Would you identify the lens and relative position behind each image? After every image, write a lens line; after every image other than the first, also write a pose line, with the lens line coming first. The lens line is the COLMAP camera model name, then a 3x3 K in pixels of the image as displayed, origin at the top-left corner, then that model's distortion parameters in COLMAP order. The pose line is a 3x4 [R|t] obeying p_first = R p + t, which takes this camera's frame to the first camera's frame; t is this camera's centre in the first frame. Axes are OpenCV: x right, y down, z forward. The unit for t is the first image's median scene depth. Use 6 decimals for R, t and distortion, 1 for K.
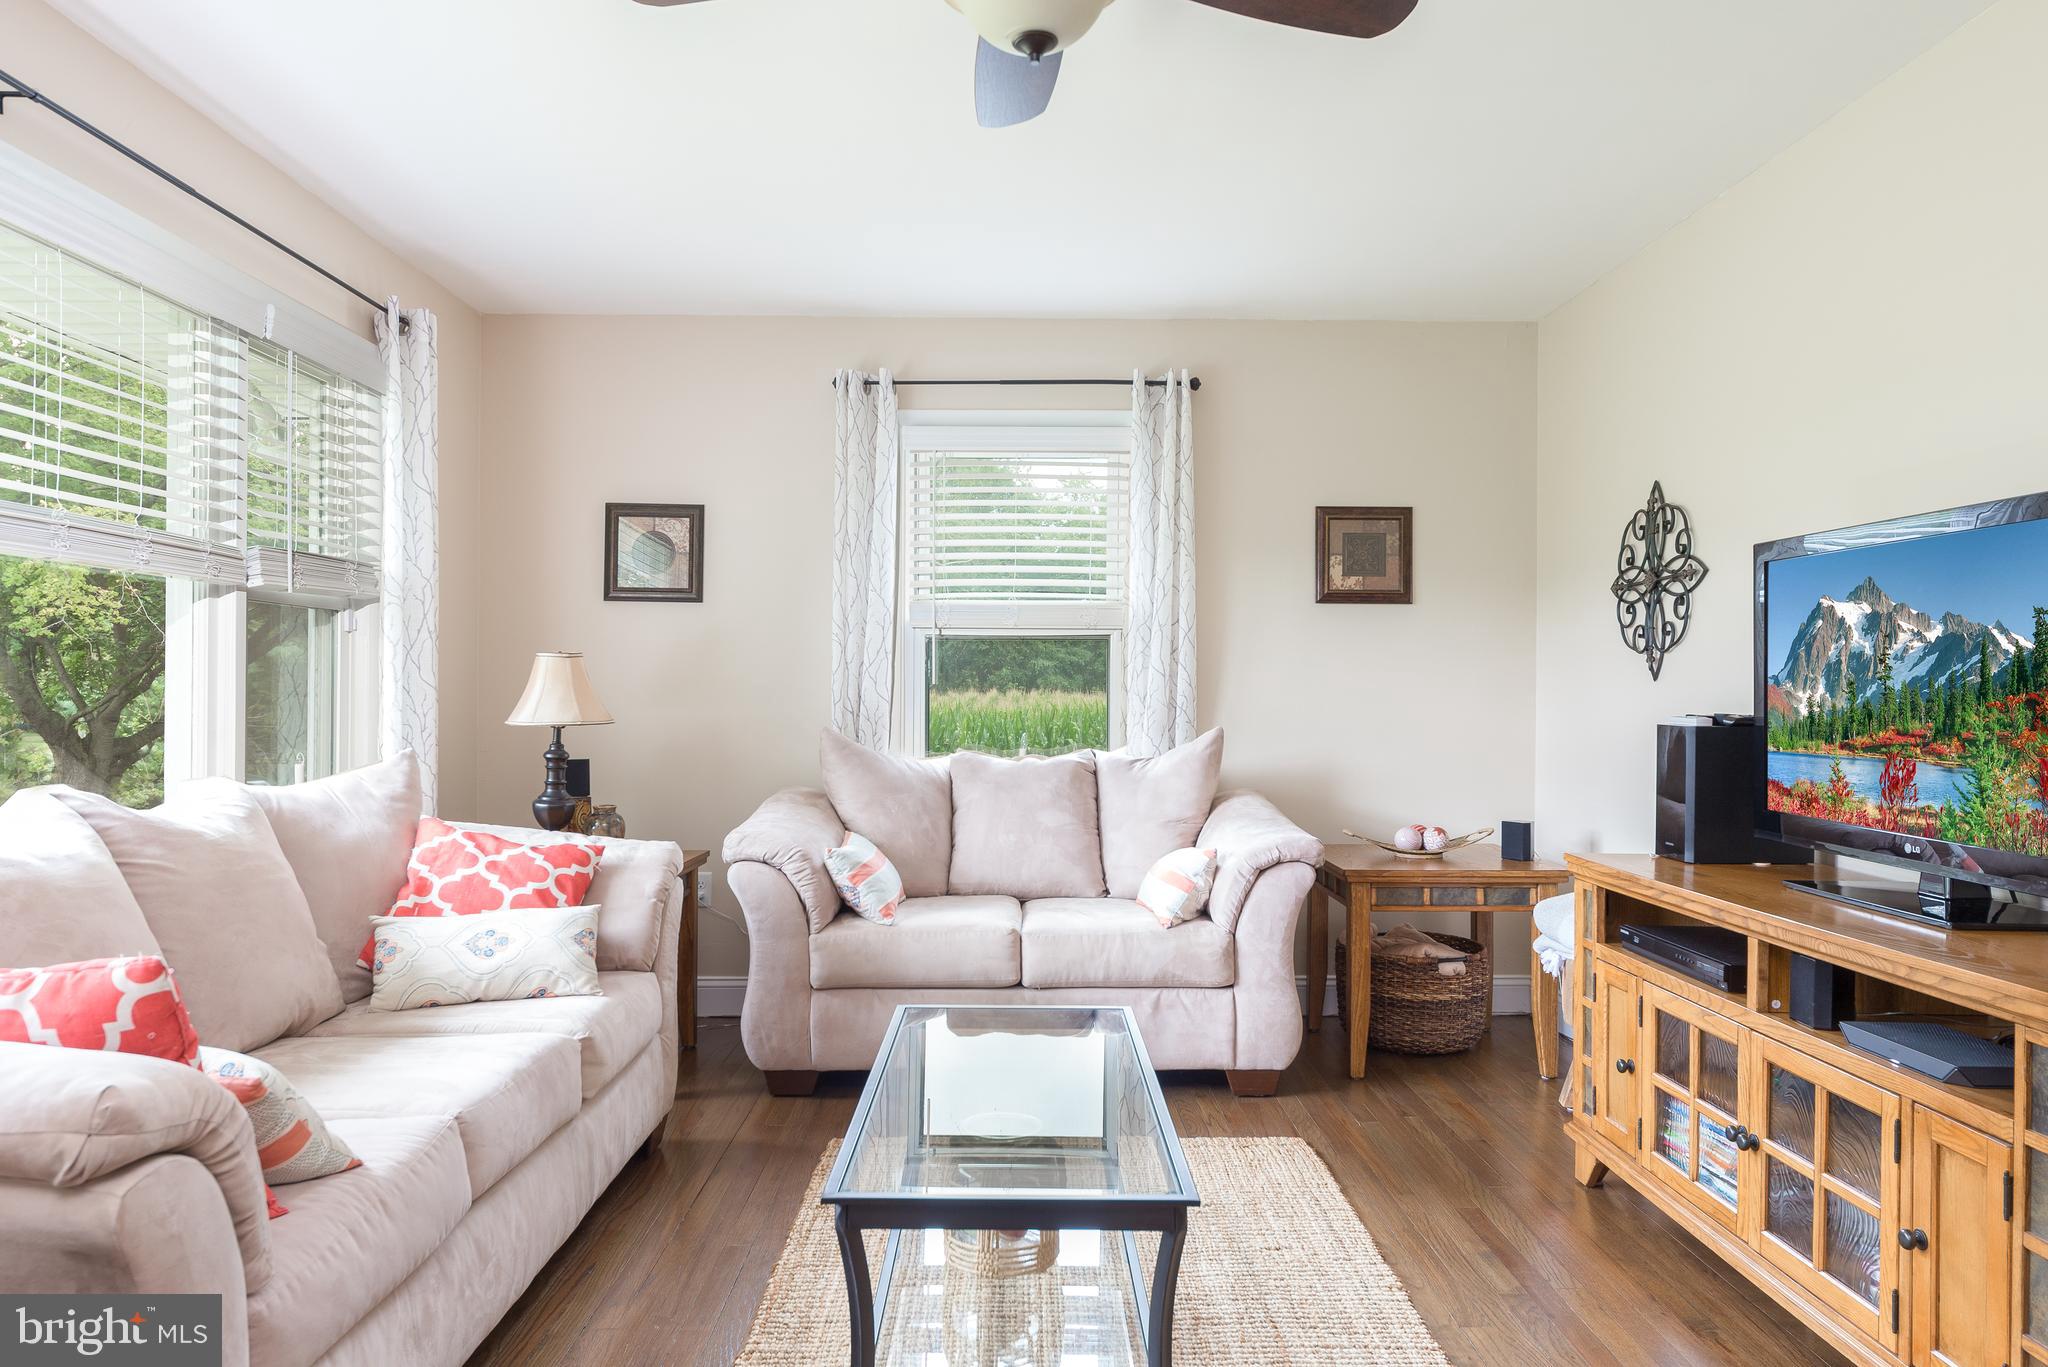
lens RADIAL K [[1383.0, 0, 1028.6], [0, 1383.0, 683.9], [0, 0, 1]] dist [0.023825, -0.010596]
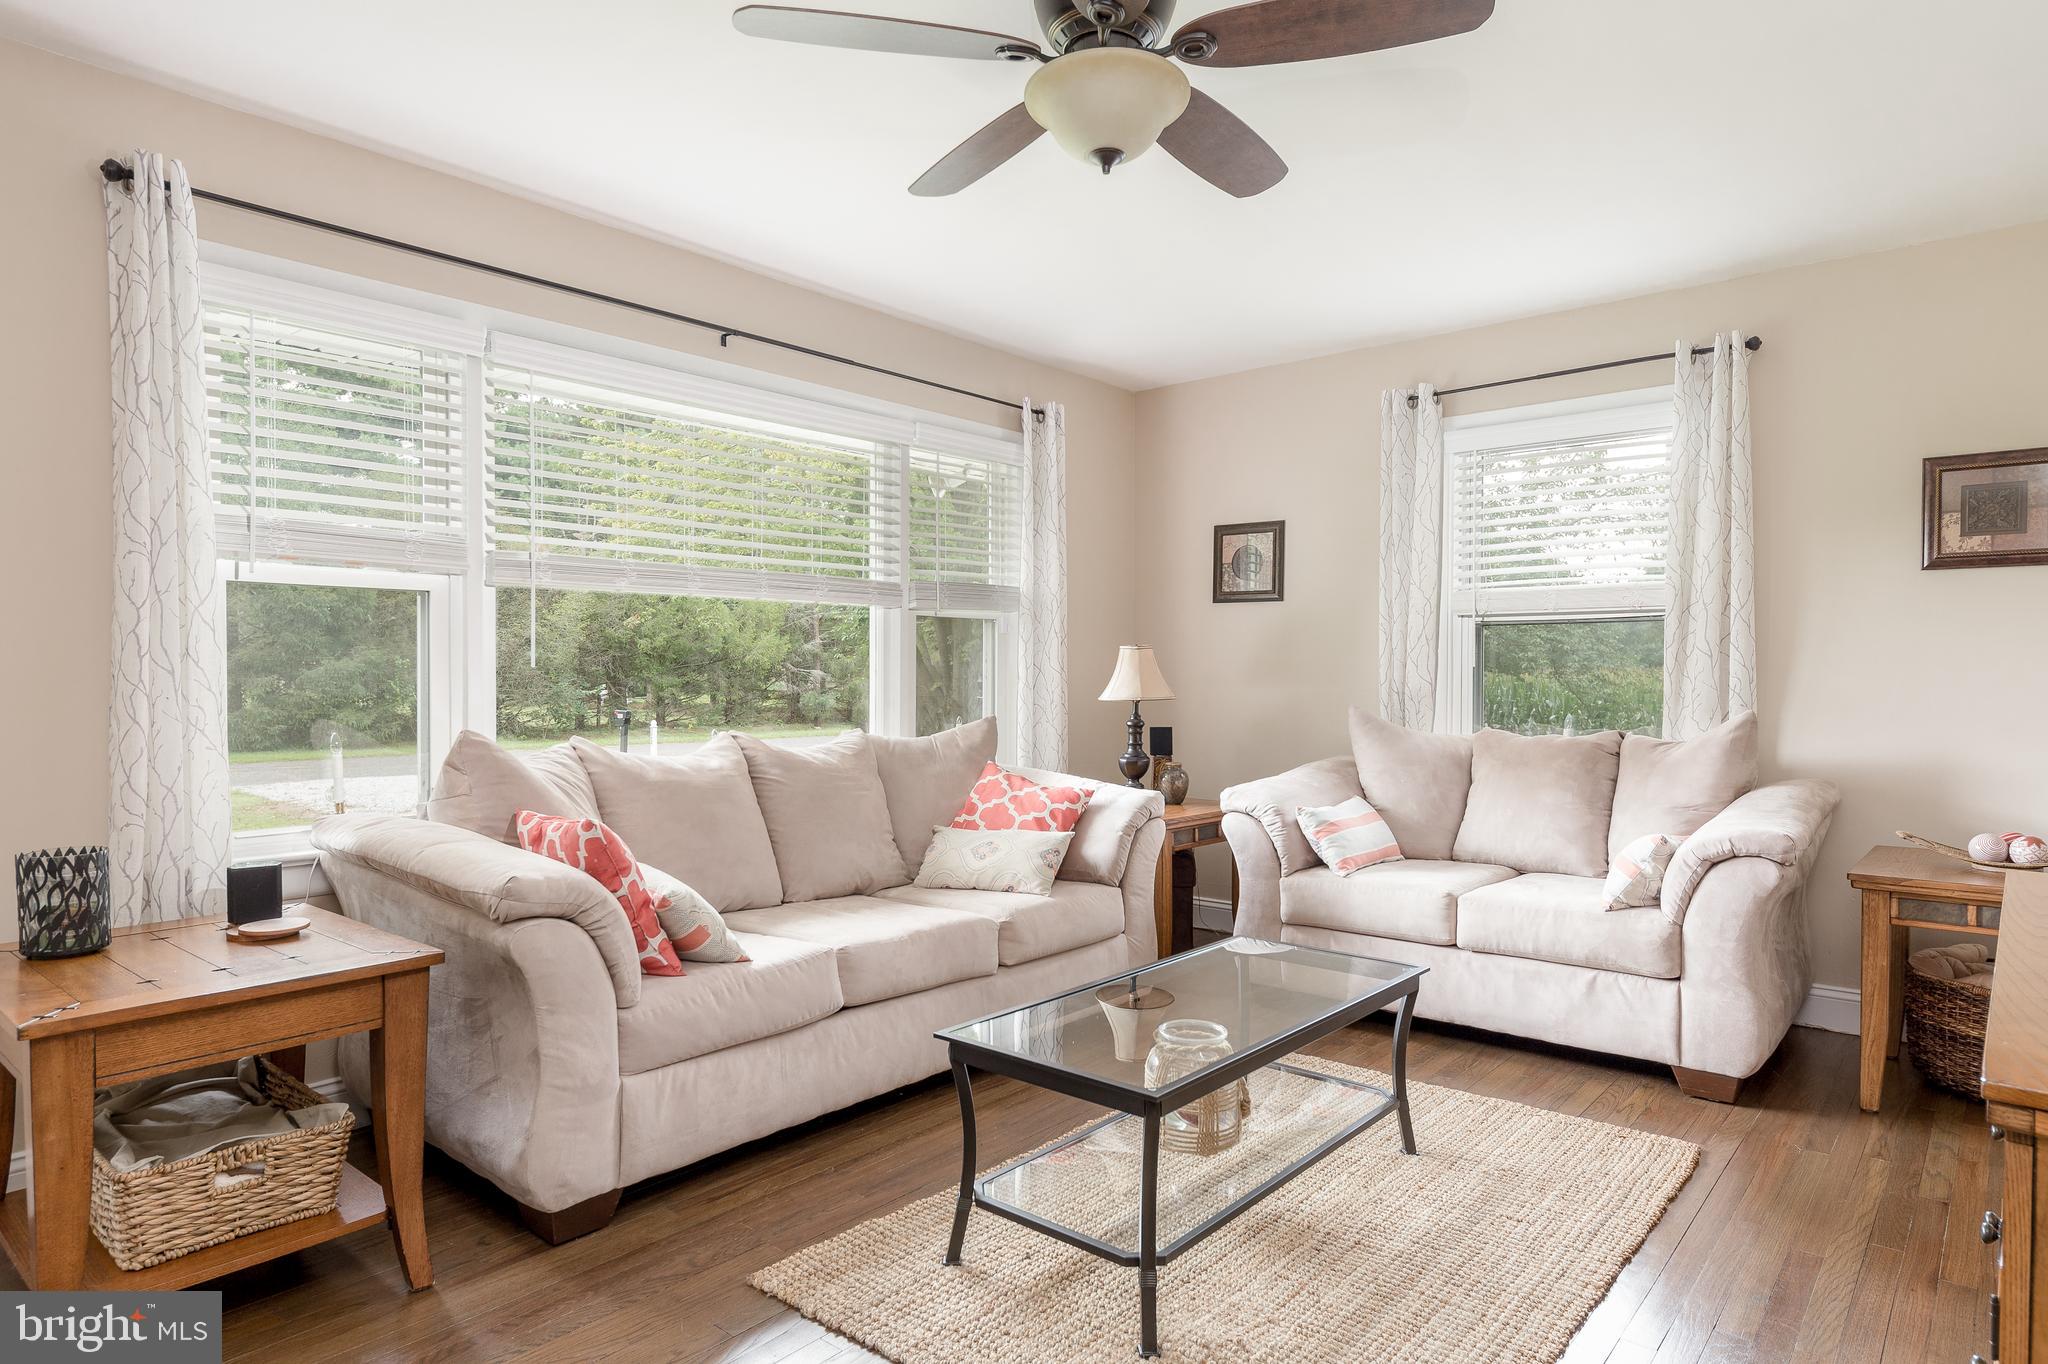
lens RADIAL K [[1200.4, 0, 1016.0], [0, 1200.4, 683.0], [0, 0, 1]] dist [0.015901, -0.007017]
pose [[0.749956, 0.001313, -0.661487, 0.355655], [0.006755, 0.999931, 0.009642, 0.001390], [0.661454, -0.011700, 0.749895, 0.071087]]
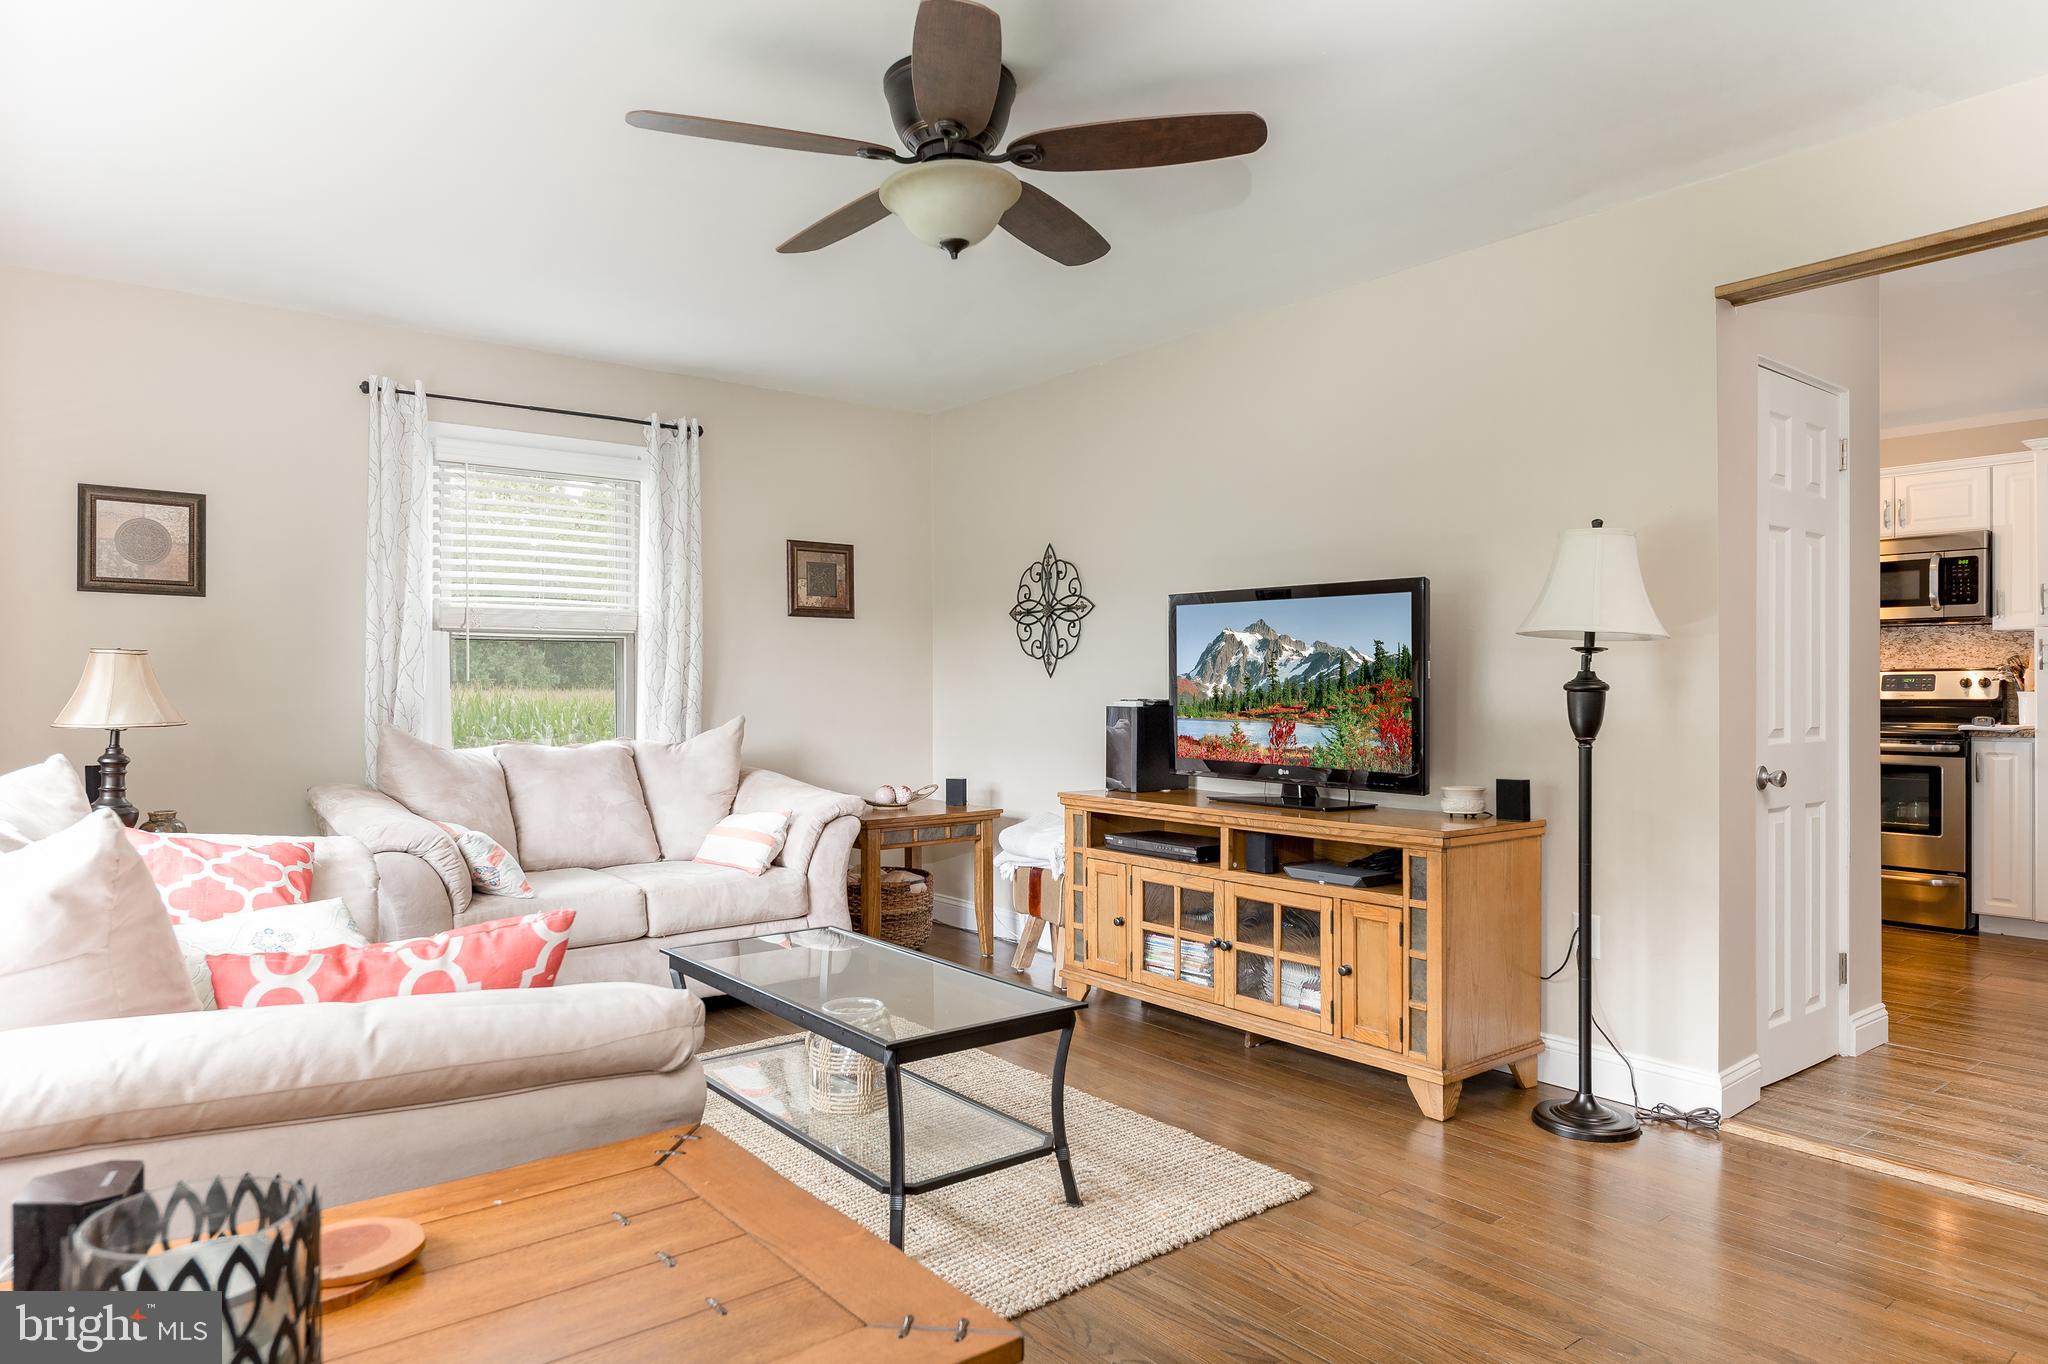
lens RADIAL K [[1250.4, 0, 1038.9], [0, 1250.4, 676.6], [0, 0, 1]] dist [0.015747, -0.015768]
pose [[0.782986, -0.001231, 0.622038, -0.405247], [0.002492, 0.999996, -0.001157, -0.001570], [-0.622034, 0.002456, 0.782986, -0.043128]]
